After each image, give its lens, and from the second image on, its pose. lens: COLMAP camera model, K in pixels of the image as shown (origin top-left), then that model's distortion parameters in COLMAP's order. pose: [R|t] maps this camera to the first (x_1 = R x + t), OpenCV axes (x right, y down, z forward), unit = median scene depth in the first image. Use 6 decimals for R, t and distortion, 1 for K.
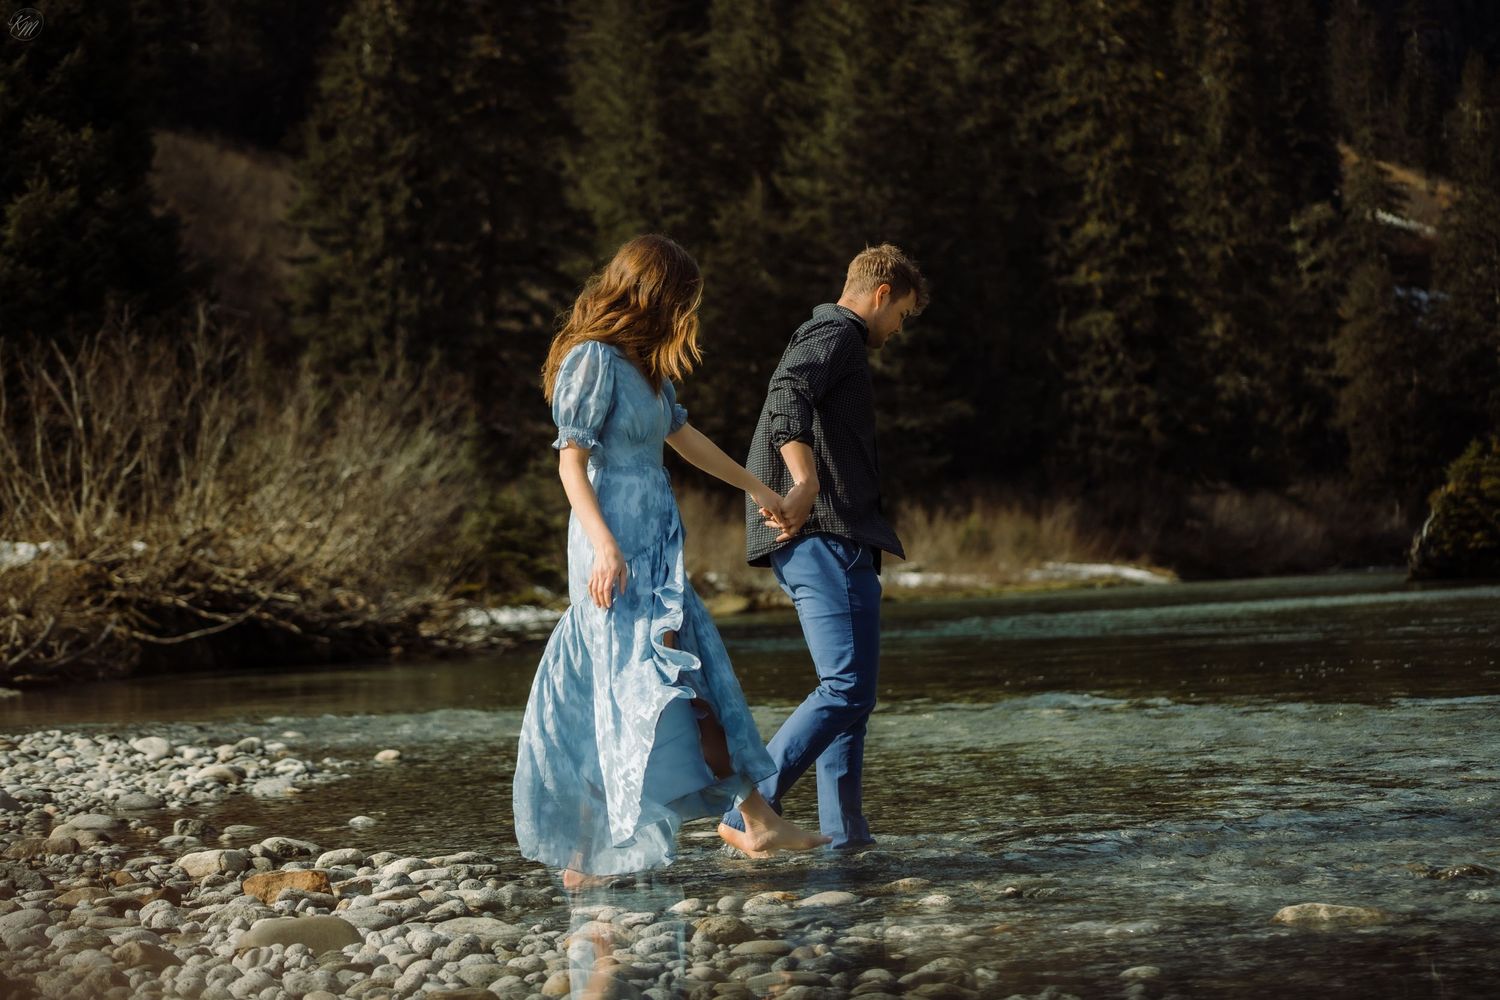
lens RADIAL K [[3913.3, 0, 750.0], [0, 3913.3, 500.0], [0, 0, 1]] dist [0.060489, 1.067004]
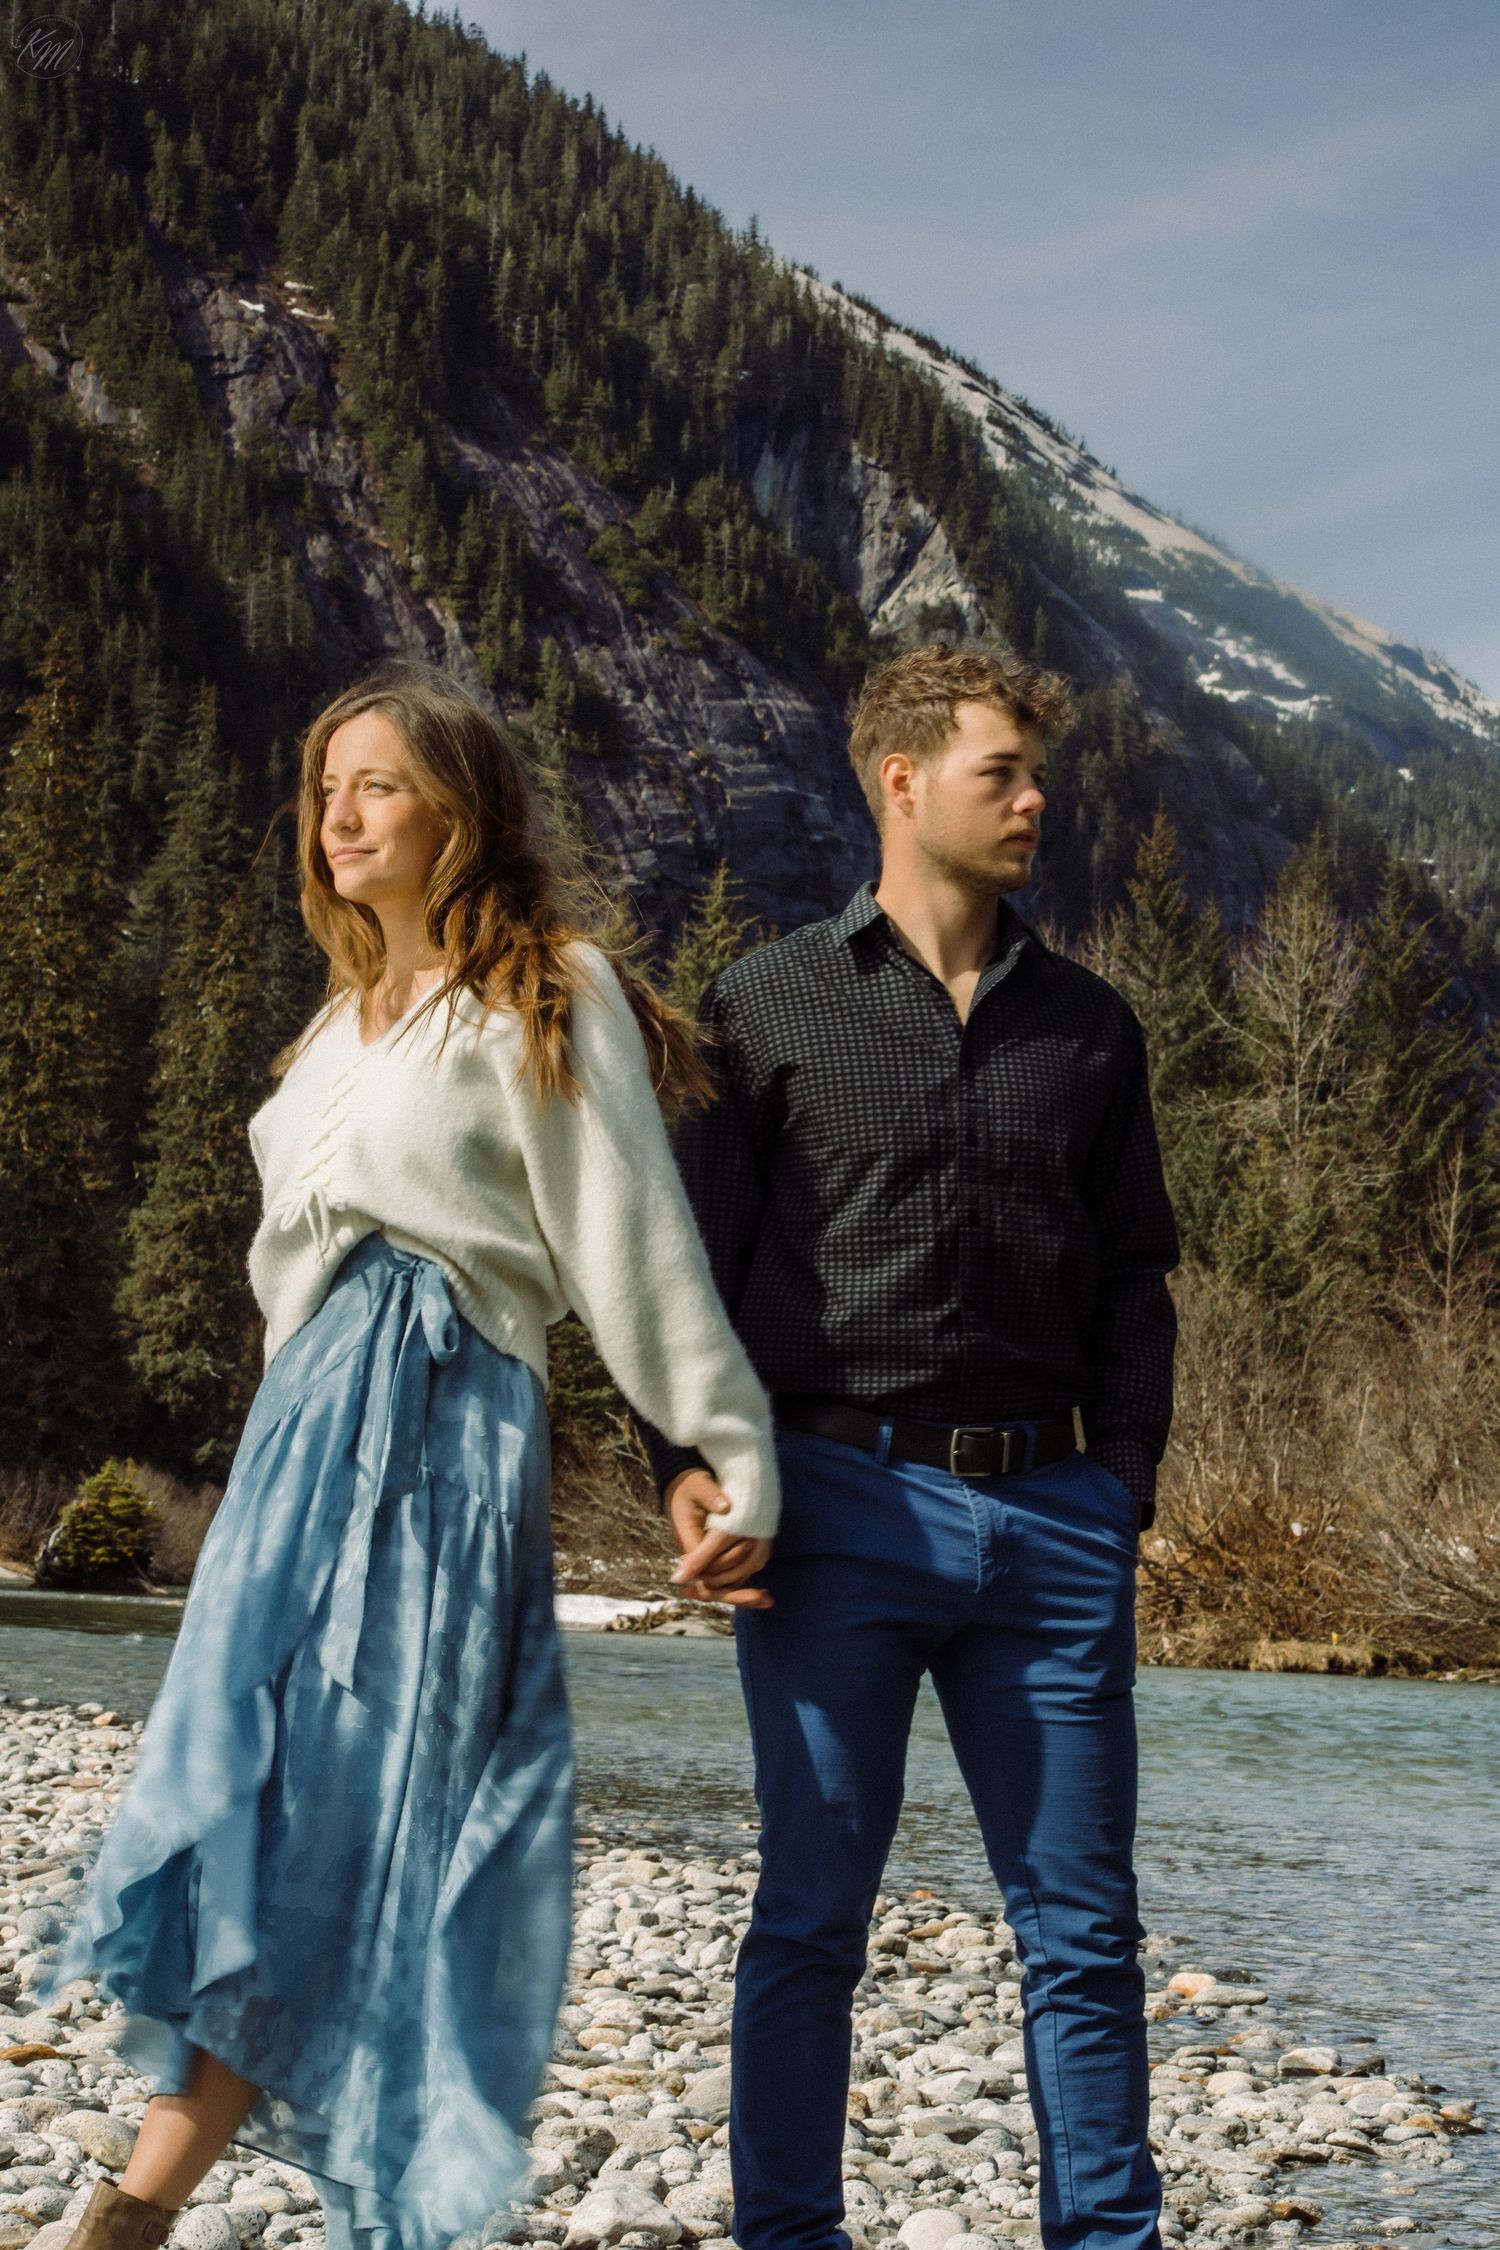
lens RADIAL K [[4994.7, 0, 750.0], [0, 4994.7, 1125.0], [0, 0, 1]] dist [-0.082982, 0.005686]
pose [[0.974253, 0.117746, 0.192267, 0.034616], [-0.103528, 0.991205, -0.082427, -0.004958], [-0.200281, 0.060399, 0.977875, -0.147729]]
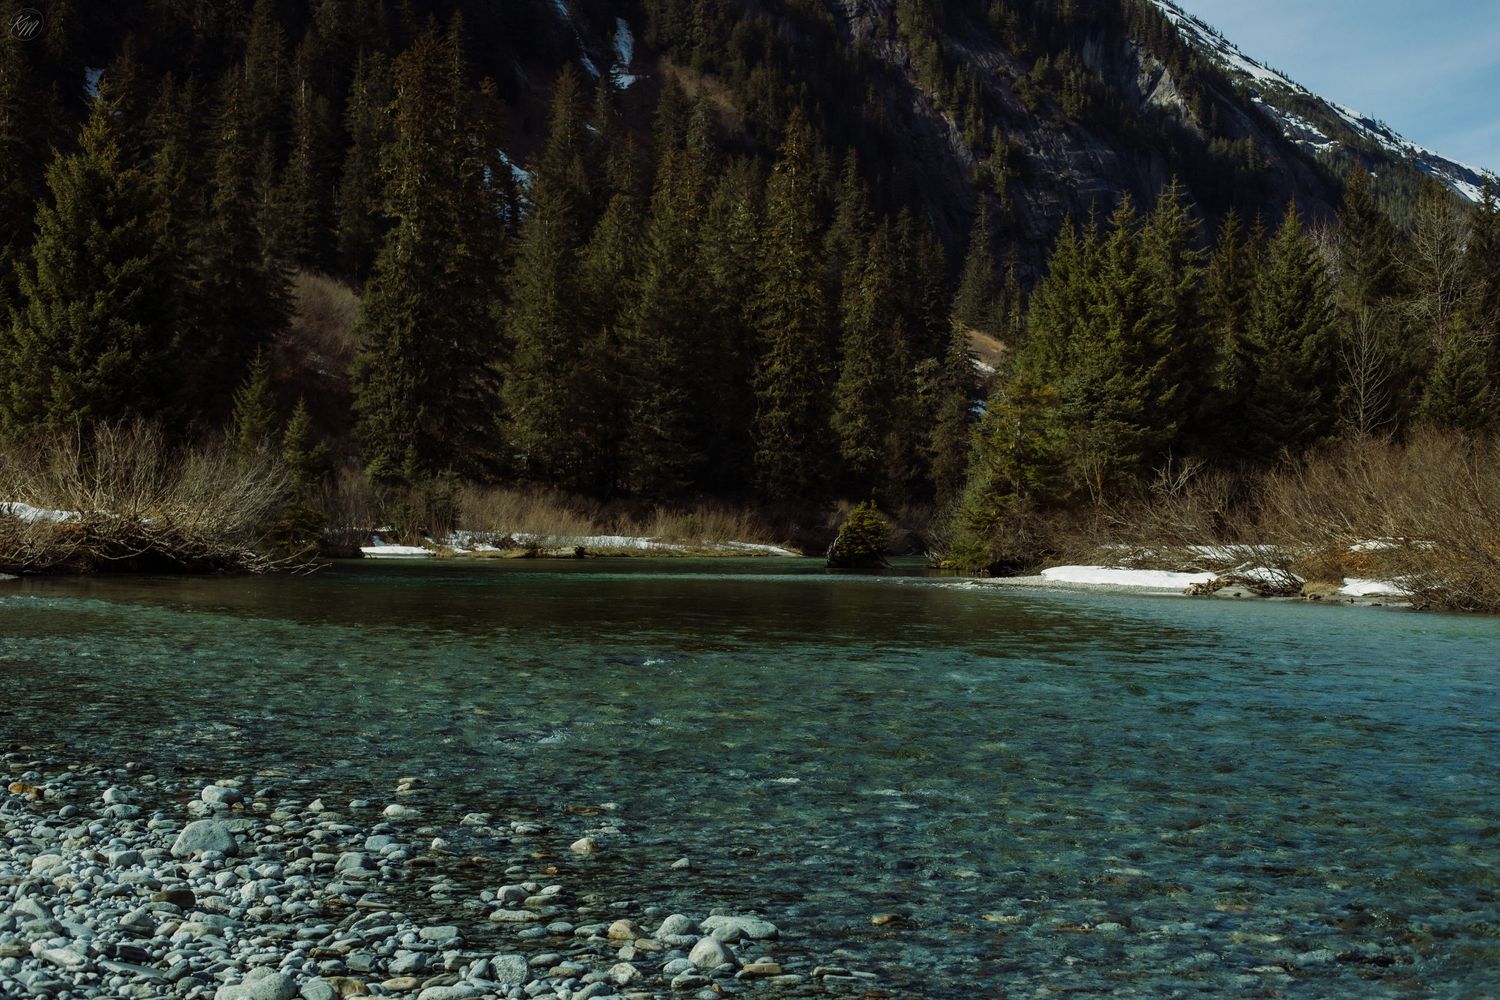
lens RADIAL K [[2172.4, 0, 750.0], [0, 2172.4, 500.0], [0, 0, 1]] dist [-0.167623, -0.010721]
pose [[0.996169, 0.074419, 0.045934, 0.030479], [-0.074539, 0.997218, 0.000892, -0.005150], [-0.045739, -0.004313, 0.998944, -0.054957]]
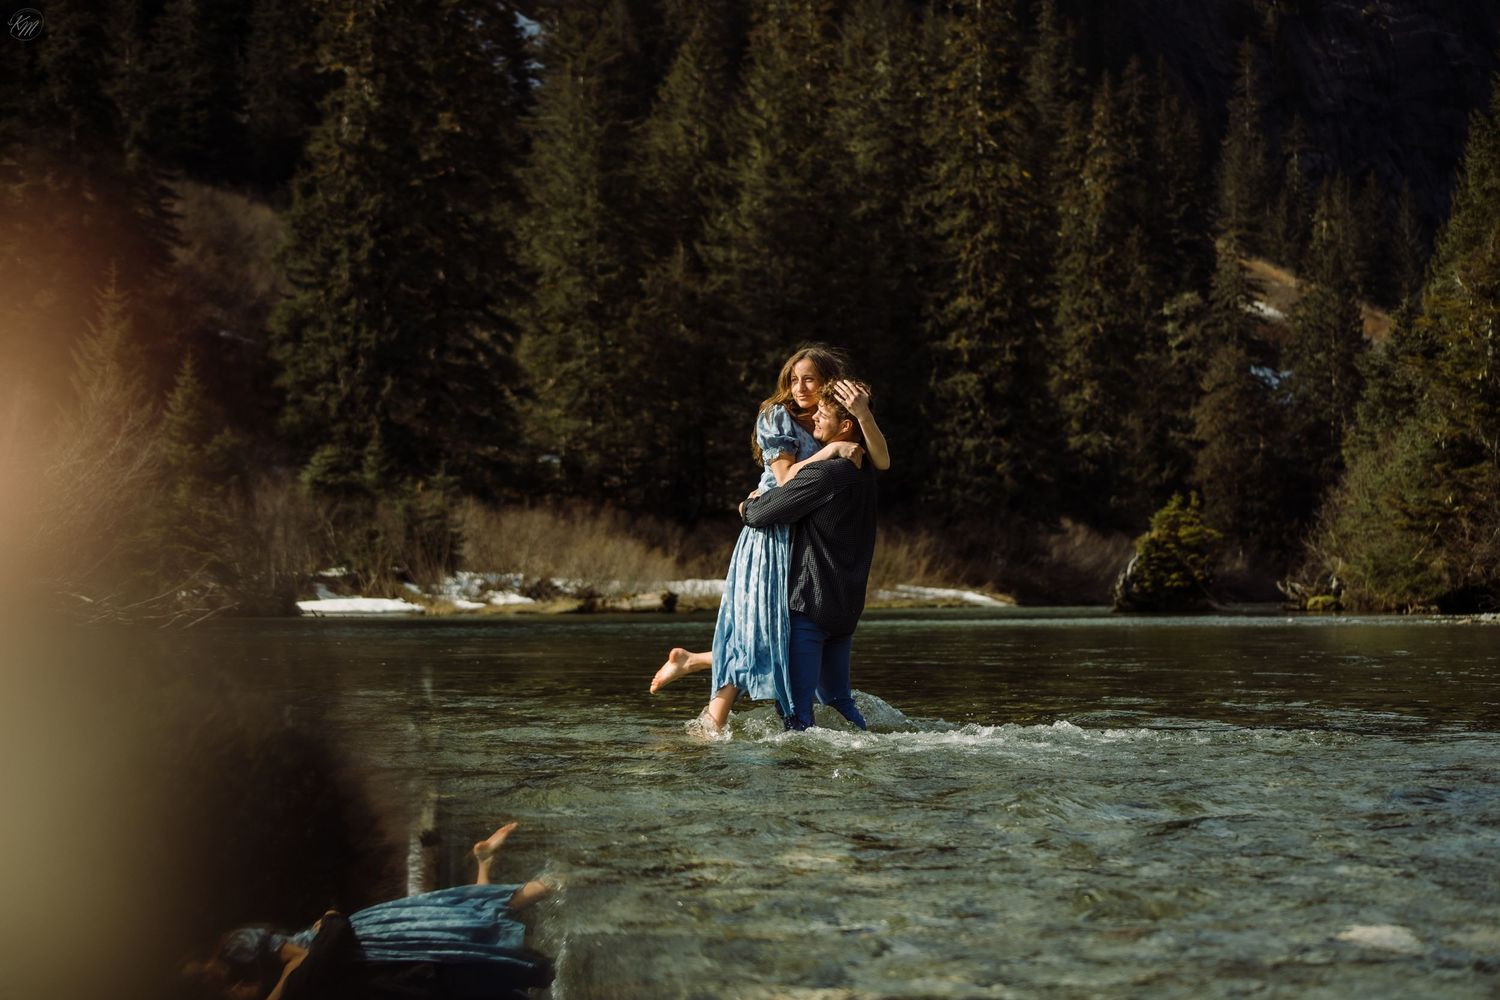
lens RADIAL K [[3326.1, 0, 750.0], [0, 3326.1, 500.0], [0, 0, 1]] dist [-0.110739, 0.218395]
pose [[0.998852, 0.047735, 0.004075, 0.022531], [-0.047706, 0.998838, -0.006852, -0.000285], [-0.004397, 0.006650, 0.999968, 0.006326]]
